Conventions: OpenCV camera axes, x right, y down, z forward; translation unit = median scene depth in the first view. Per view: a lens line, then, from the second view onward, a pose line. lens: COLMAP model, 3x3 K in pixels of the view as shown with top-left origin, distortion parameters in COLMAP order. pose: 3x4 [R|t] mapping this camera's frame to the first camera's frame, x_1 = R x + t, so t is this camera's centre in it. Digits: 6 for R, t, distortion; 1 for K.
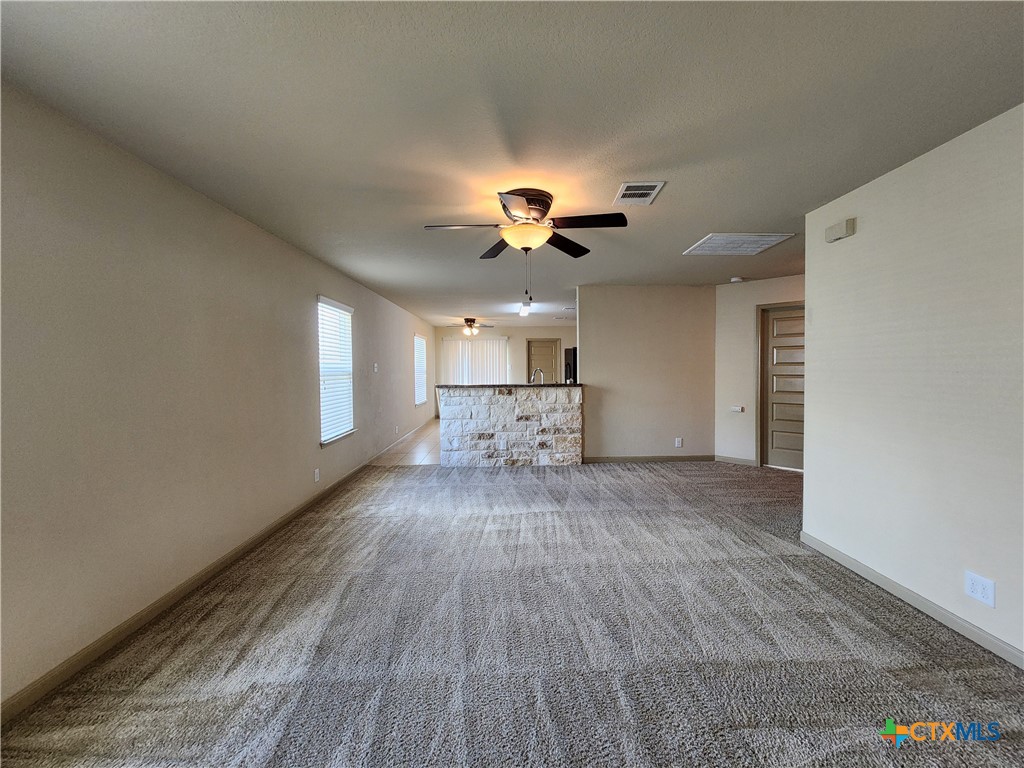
lens RADIAL K [[418.1, 0, 521.7], [0, 418.1, 375.1], [0, 0, 1]] dist [-0.000280, -0.001367]
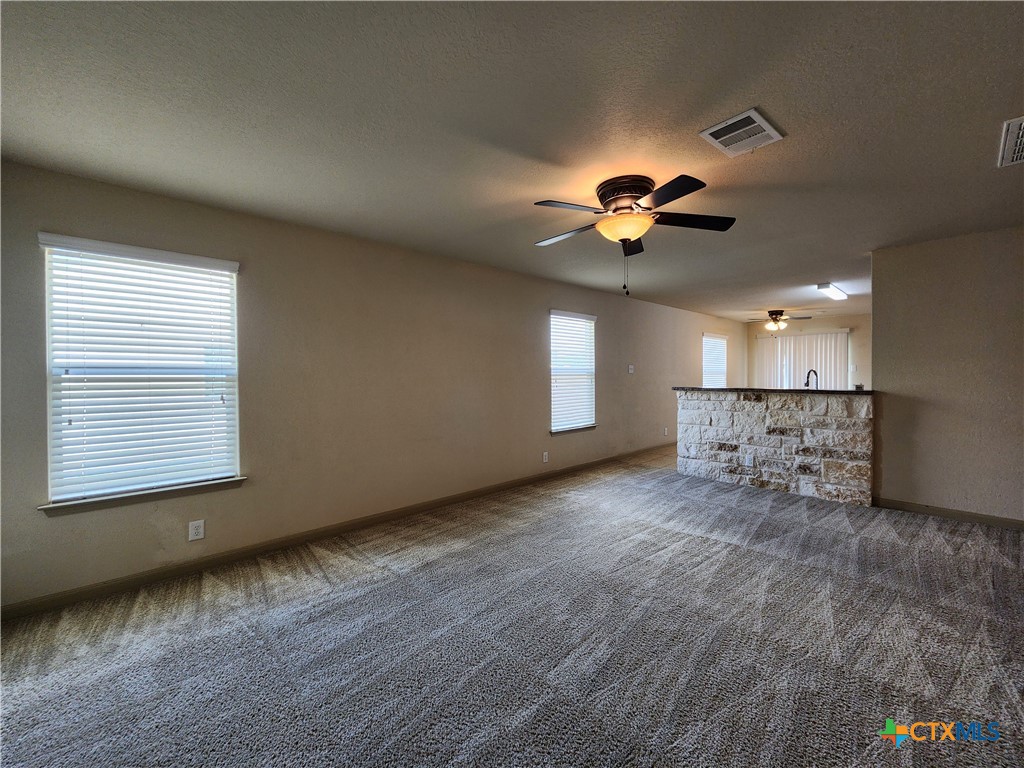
lens RADIAL K [[415.9, 0, 518.6], [0, 415.9, 376.3], [0, 0, 1]] dist [-0.000212, -0.003730]
pose [[0.657780, 0.007772, -0.753170, 0.278080], [-0.010850, 0.999941, 0.000842, 0.002856], [0.753132, 0.007618, 0.657825, 0.105028]]
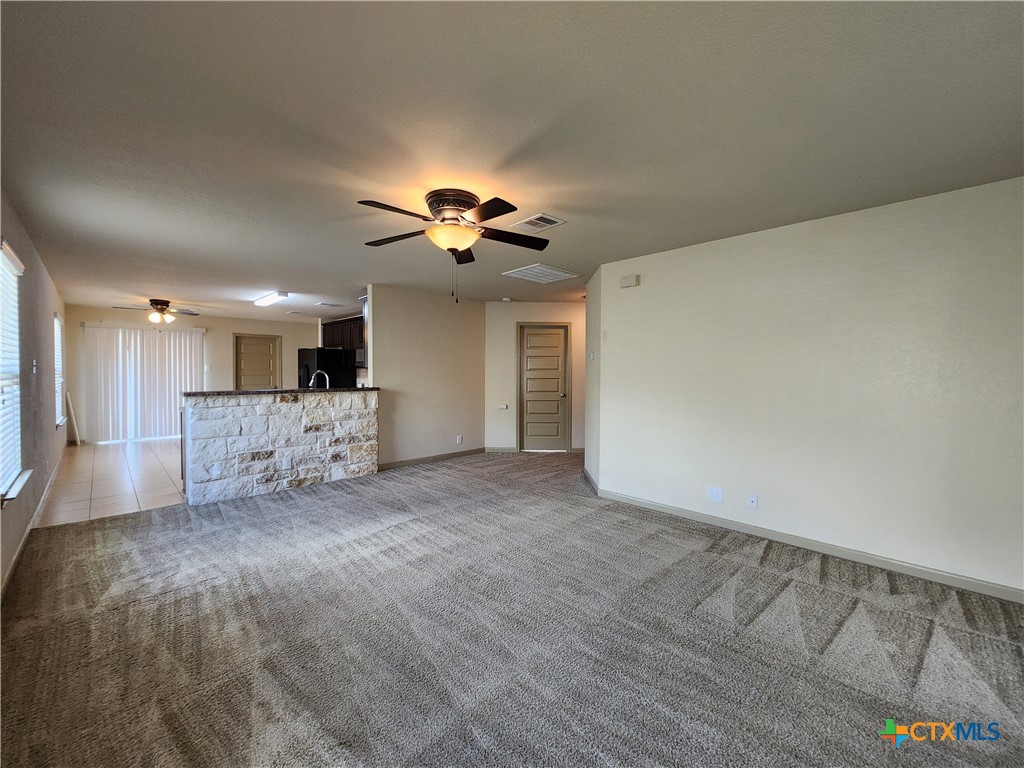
lens RADIAL K [[418.1, 0, 521.7], [0, 418.1, 375.1], [0, 0, 1]] dist [-0.000280, -0.001367]
pose [[0.728078, 0.005260, 0.685475, -0.272133], [0.001044, 0.999961, -0.008783, 0.001413], [-0.685494, 0.007110, 0.728044, 0.085083]]
